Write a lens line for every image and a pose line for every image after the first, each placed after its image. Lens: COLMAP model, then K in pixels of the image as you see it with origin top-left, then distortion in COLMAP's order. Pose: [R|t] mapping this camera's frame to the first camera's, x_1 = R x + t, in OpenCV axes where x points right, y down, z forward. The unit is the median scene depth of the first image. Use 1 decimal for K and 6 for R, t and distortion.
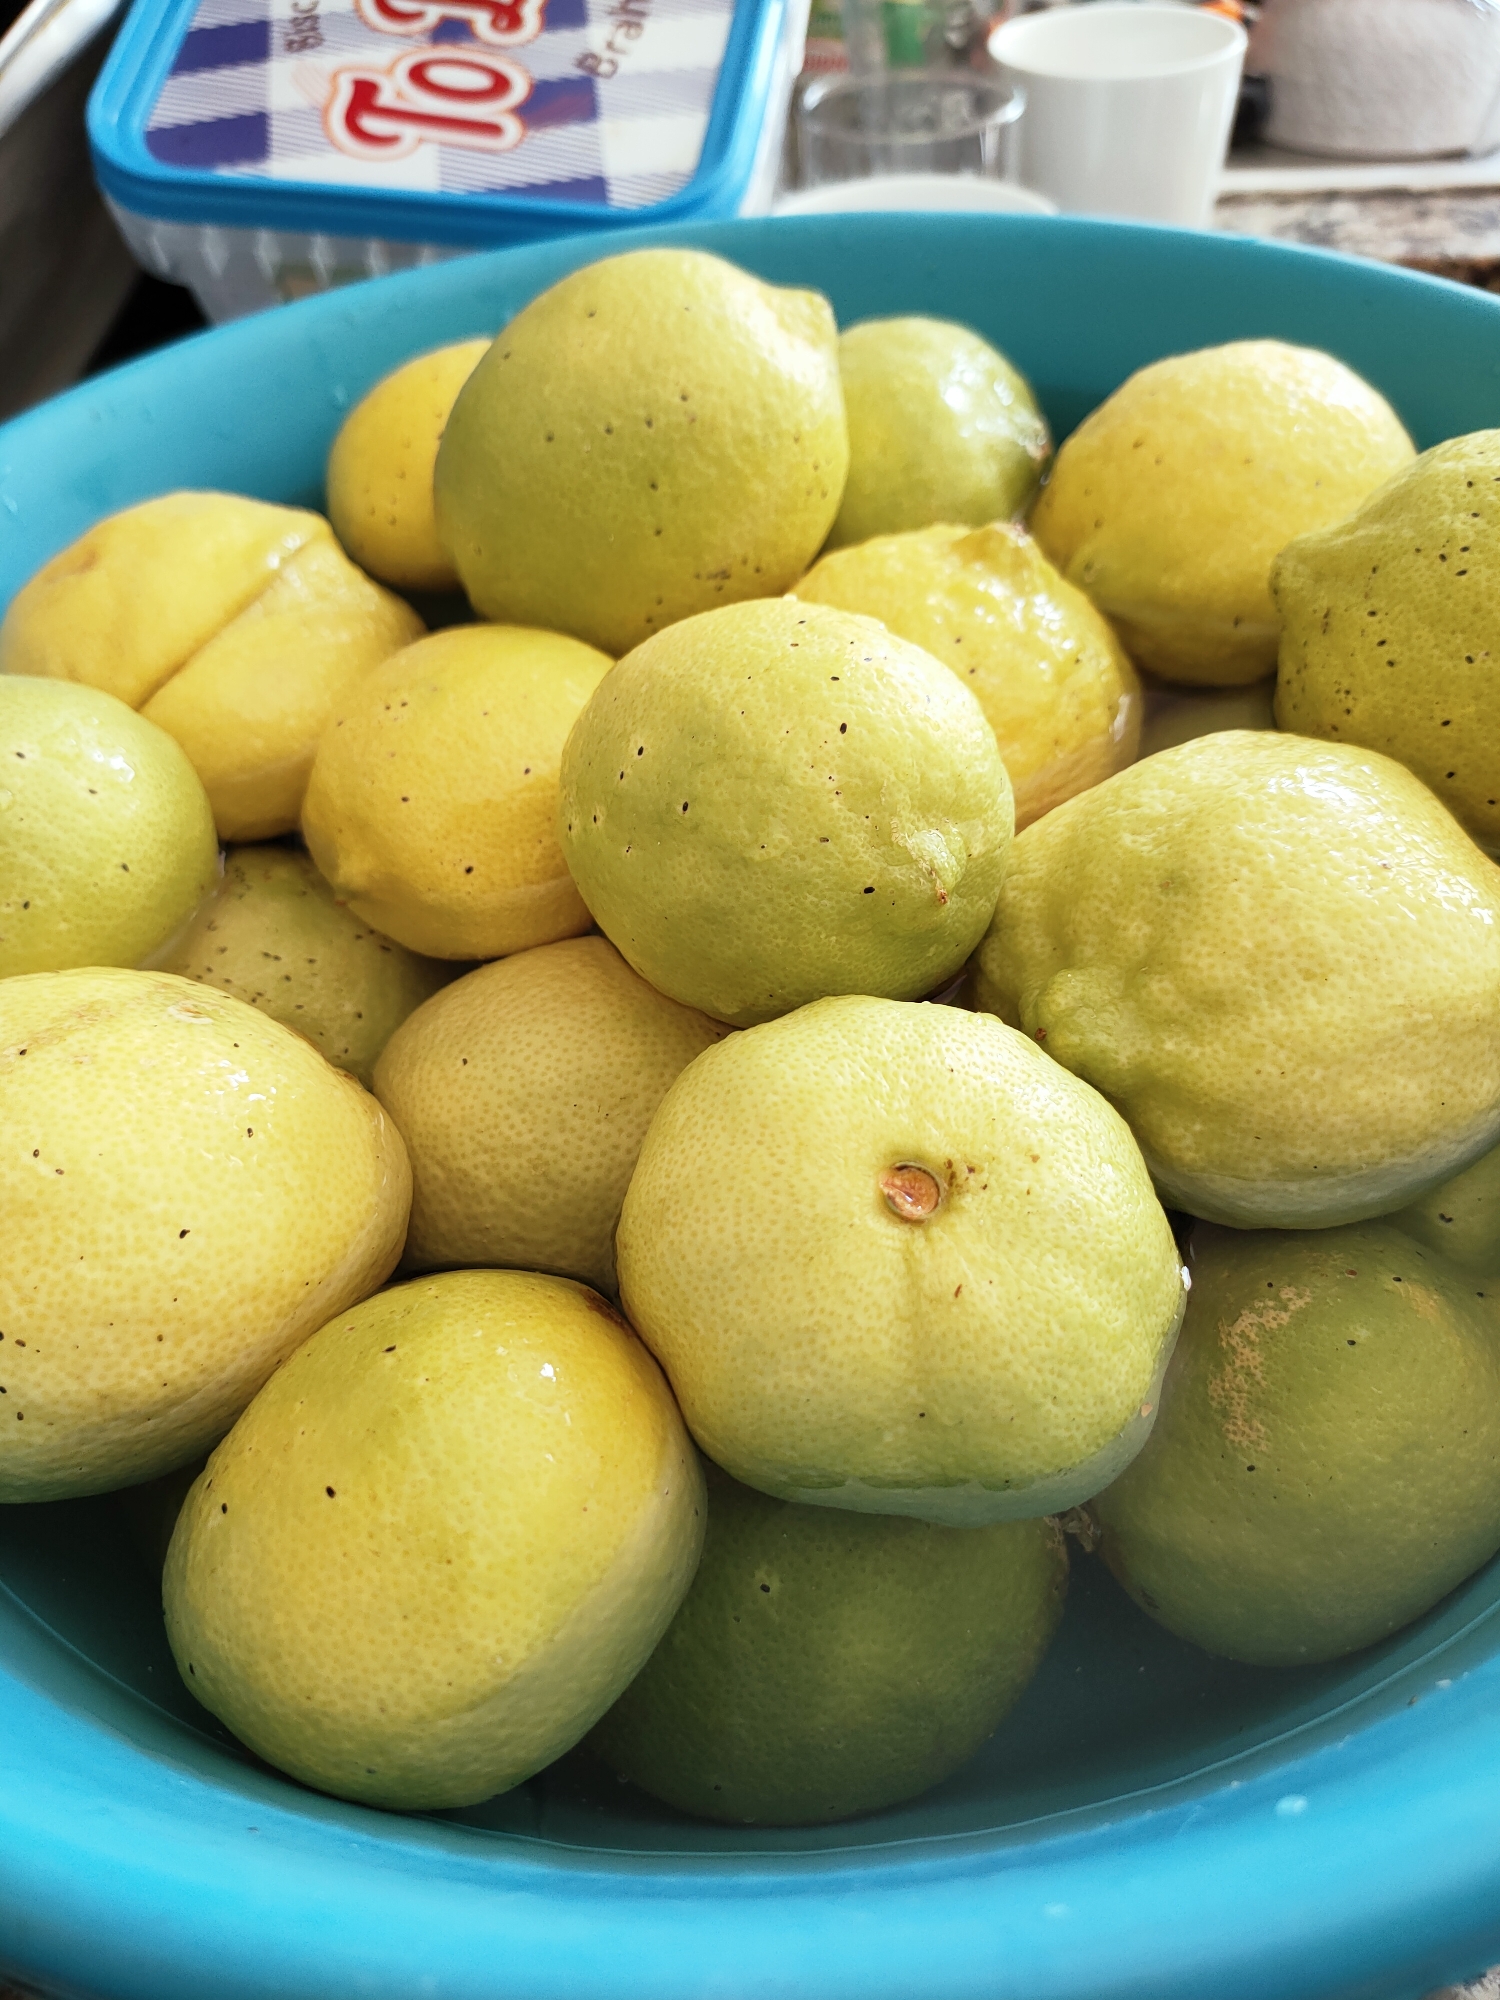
lens RADIAL K [[1502.1, 0, 750.0], [0, 1502.1, 1000.0], [0, 0, 1]] dist [0.043903, -0.128608]
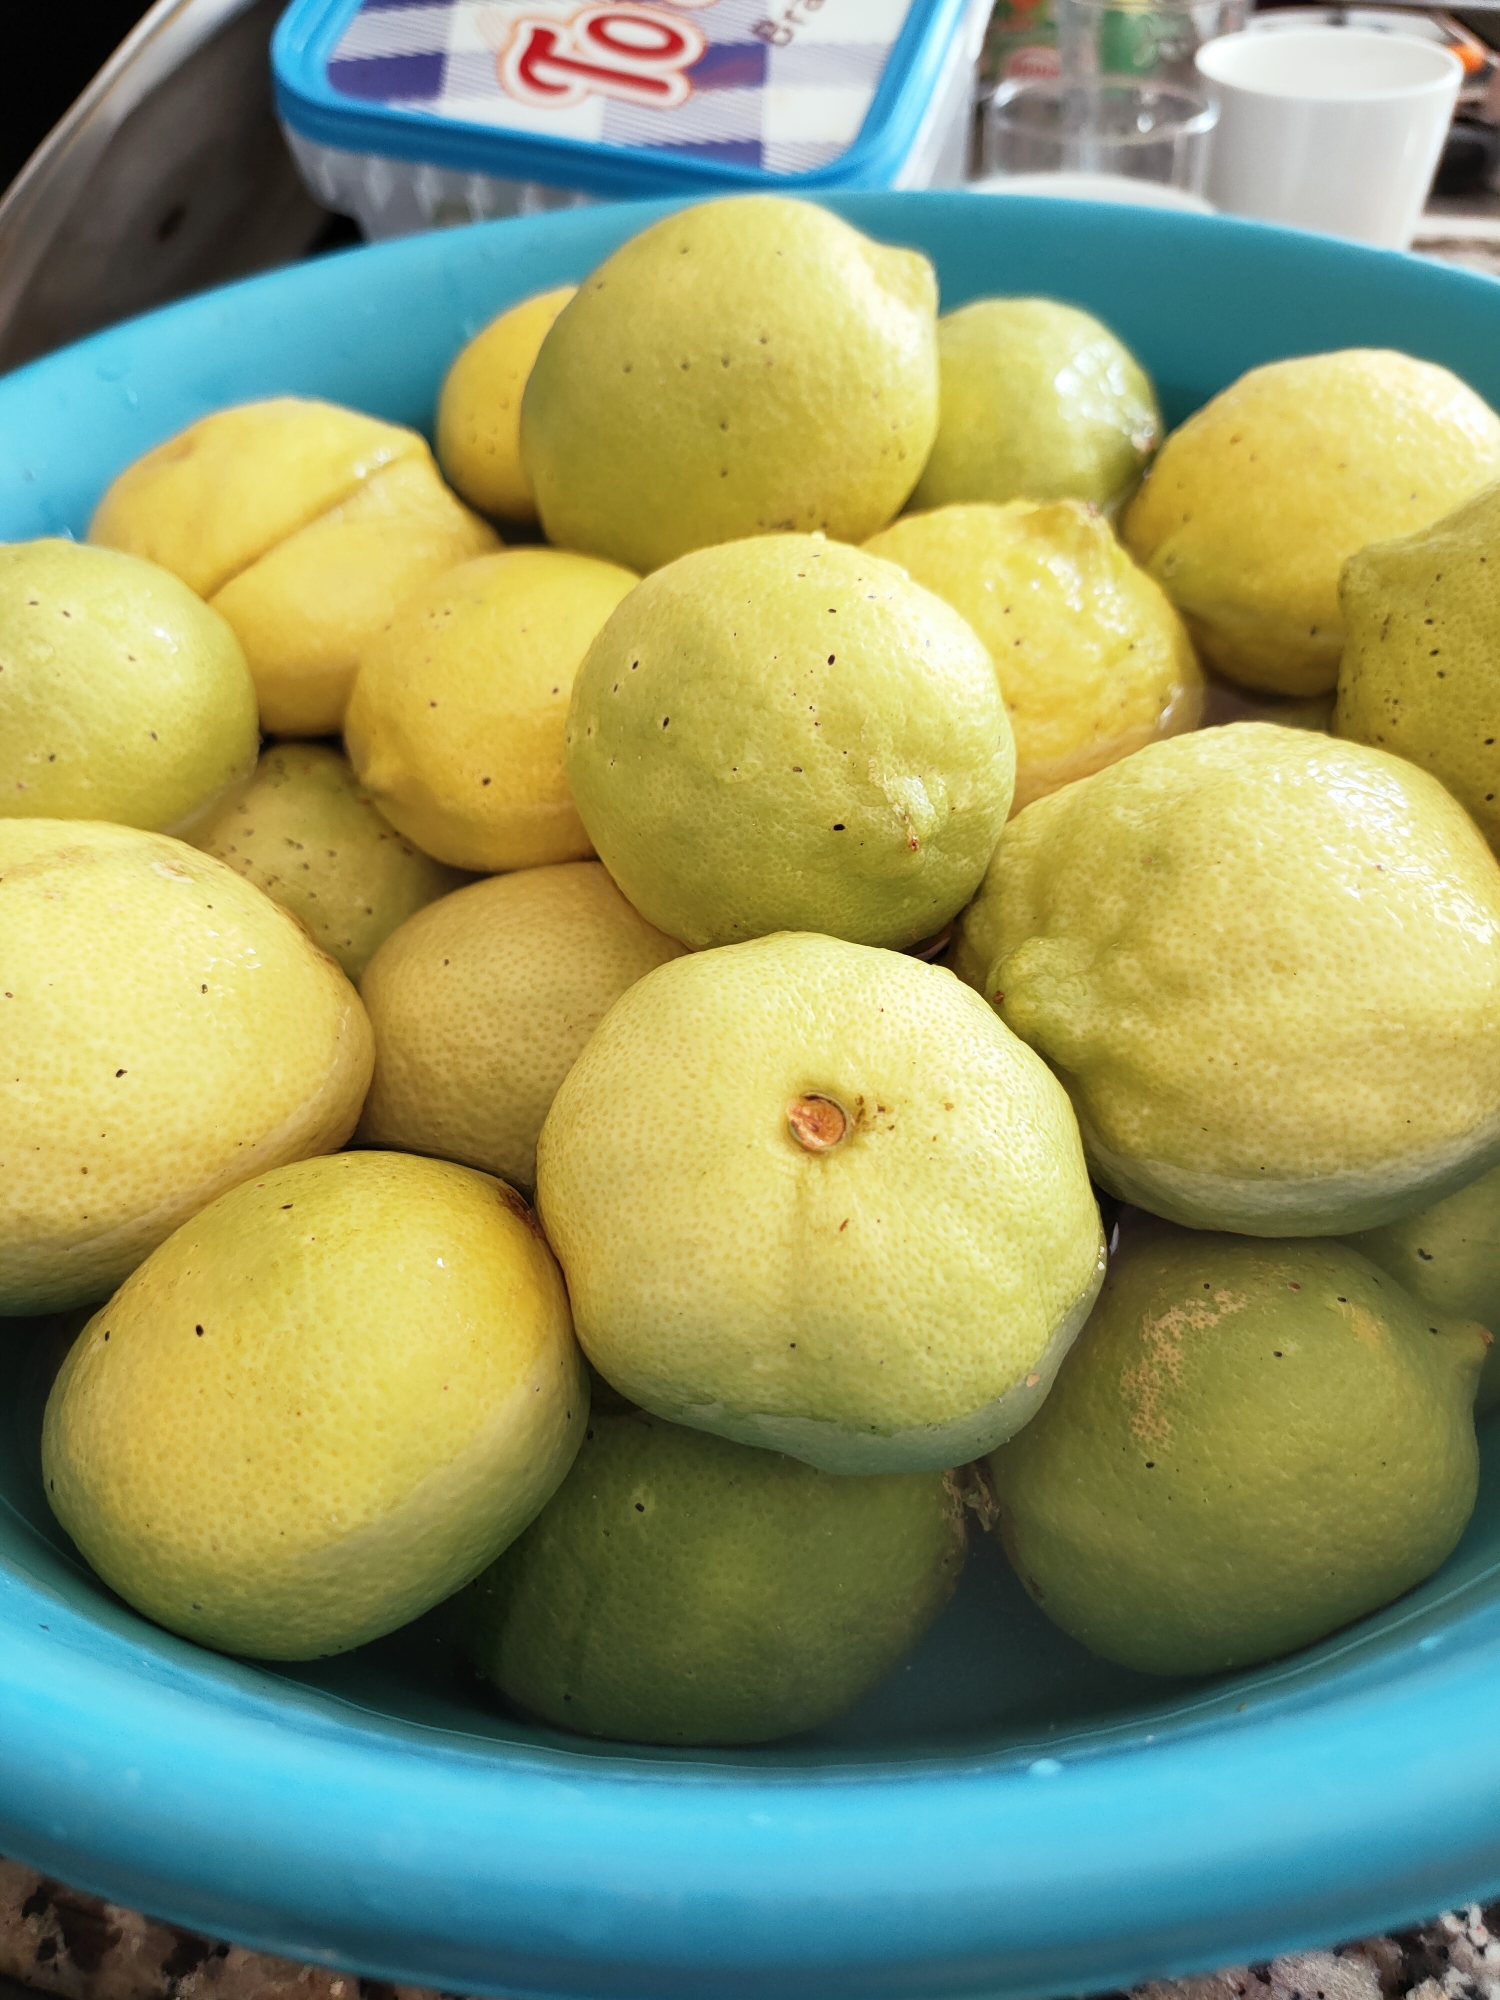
lens RADIAL K [[1502.1, 0, 750.0], [0, 1502.1, 1000.0], [0, 0, 1]] dist [0.043903, -0.128608]
pose [[0.988189, 0.128379, -0.083678, 0.116721], [-0.128694, 0.991683, 0.001642, 0.044558], [0.083193, 0.009147, 0.996491, 0.011705]]
